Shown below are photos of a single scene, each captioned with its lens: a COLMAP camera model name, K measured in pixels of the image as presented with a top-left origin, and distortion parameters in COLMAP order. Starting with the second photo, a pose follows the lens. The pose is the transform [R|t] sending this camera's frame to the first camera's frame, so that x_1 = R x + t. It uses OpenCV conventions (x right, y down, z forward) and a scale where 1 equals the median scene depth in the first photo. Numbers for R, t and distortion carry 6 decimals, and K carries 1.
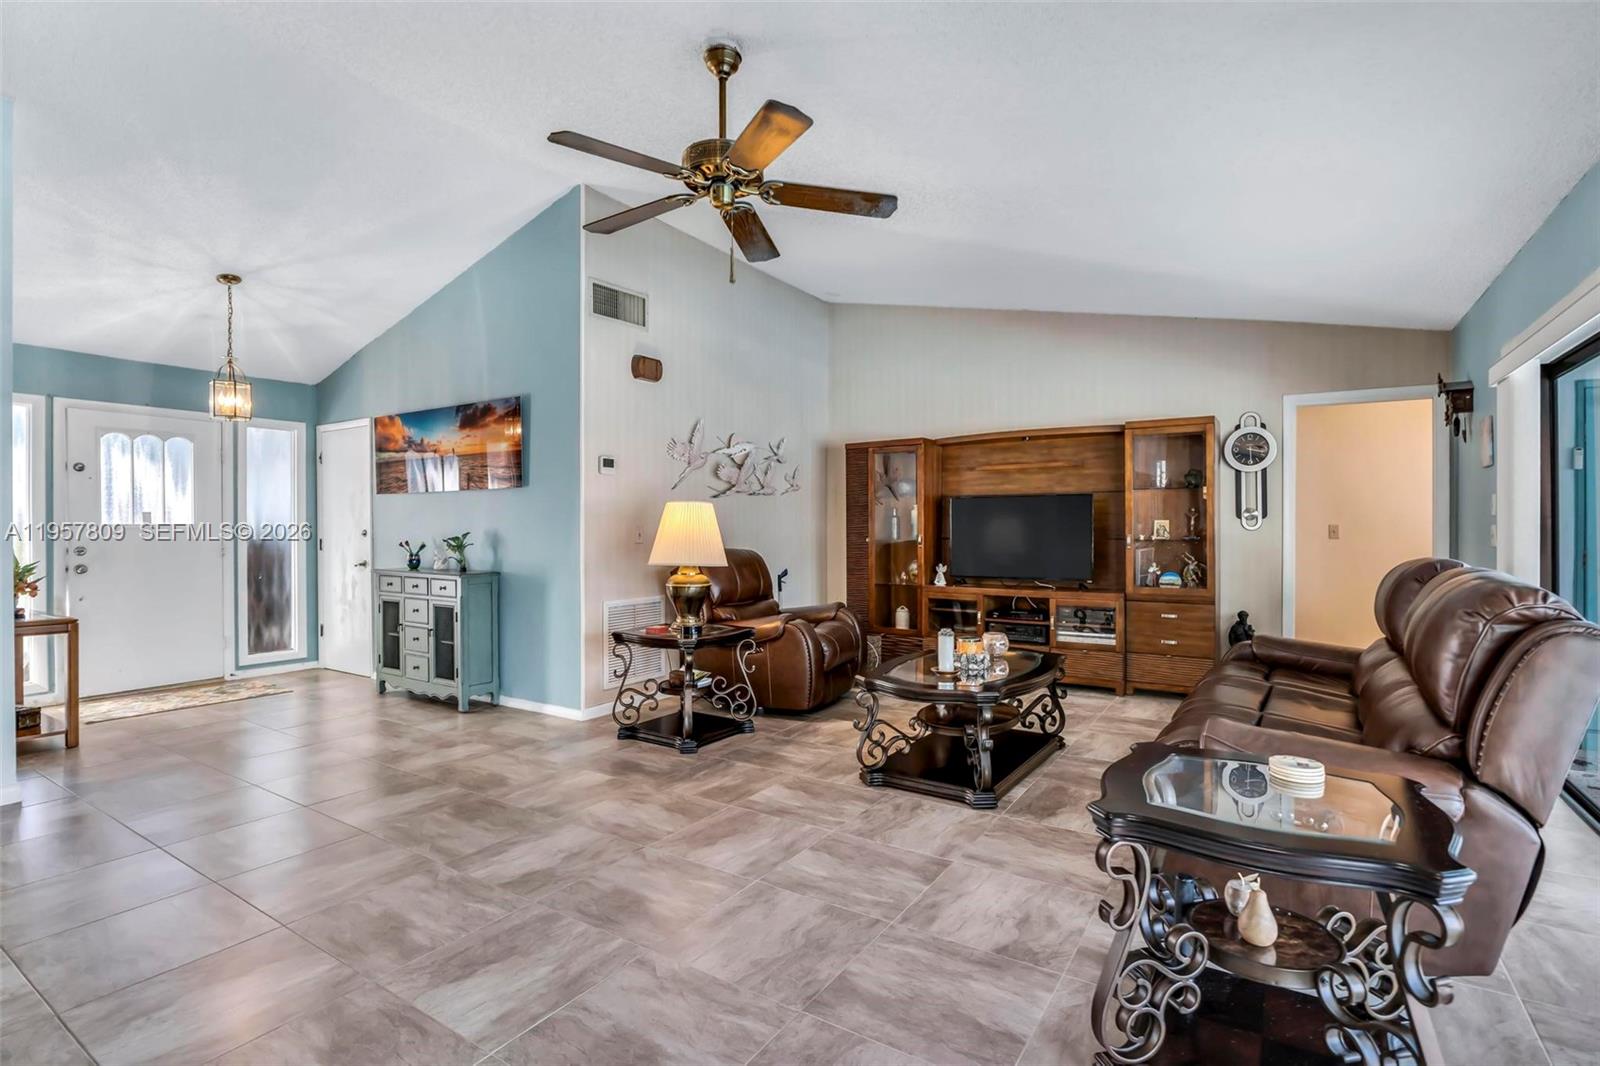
lens RADIAL K [[747.9, 0, 811.5], [0, 747.9, 531.0], [0, 0, 1]] dist [-0.023668, 0.002071]
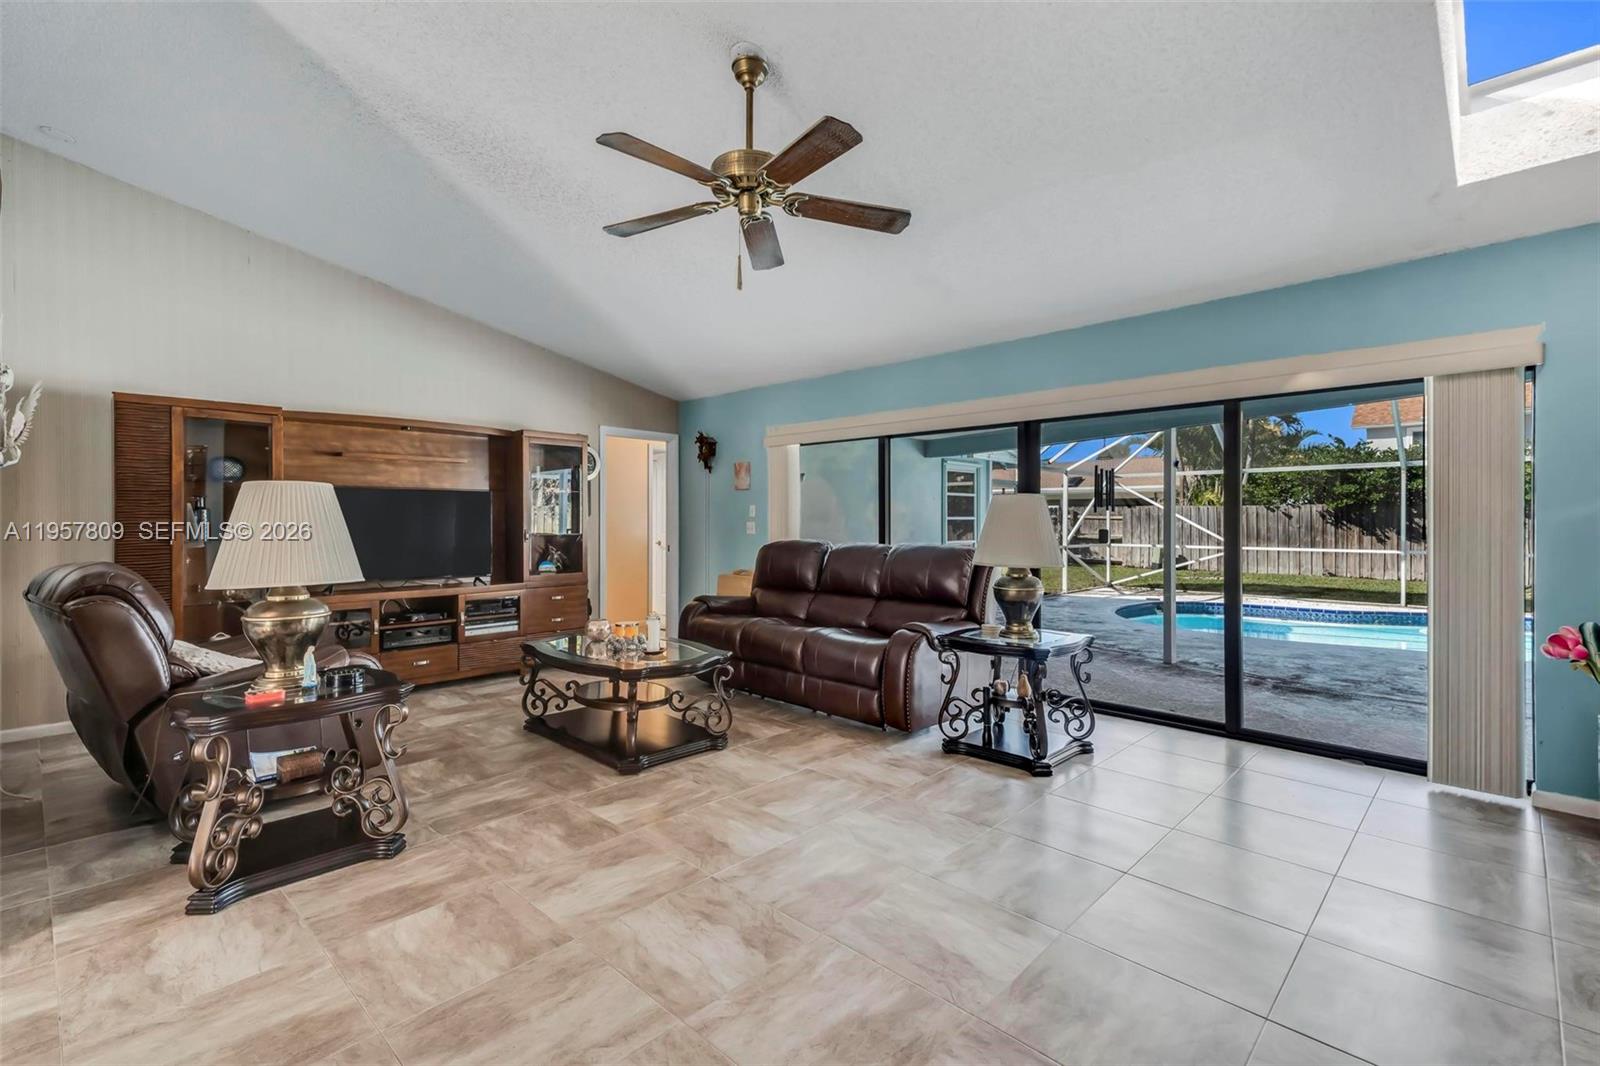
lens RADIAL K [[709.6, 0, 810.9], [0, 709.6, 525.2], [0, 0, 1]] dist [0.030987, -0.001142]
pose [[0.206276, -0.005886, 0.978476, -0.905685], [0.007265, 0.999964, 0.004484, -0.006042], [-0.978467, 0.006184, 0.206312, 0.602900]]
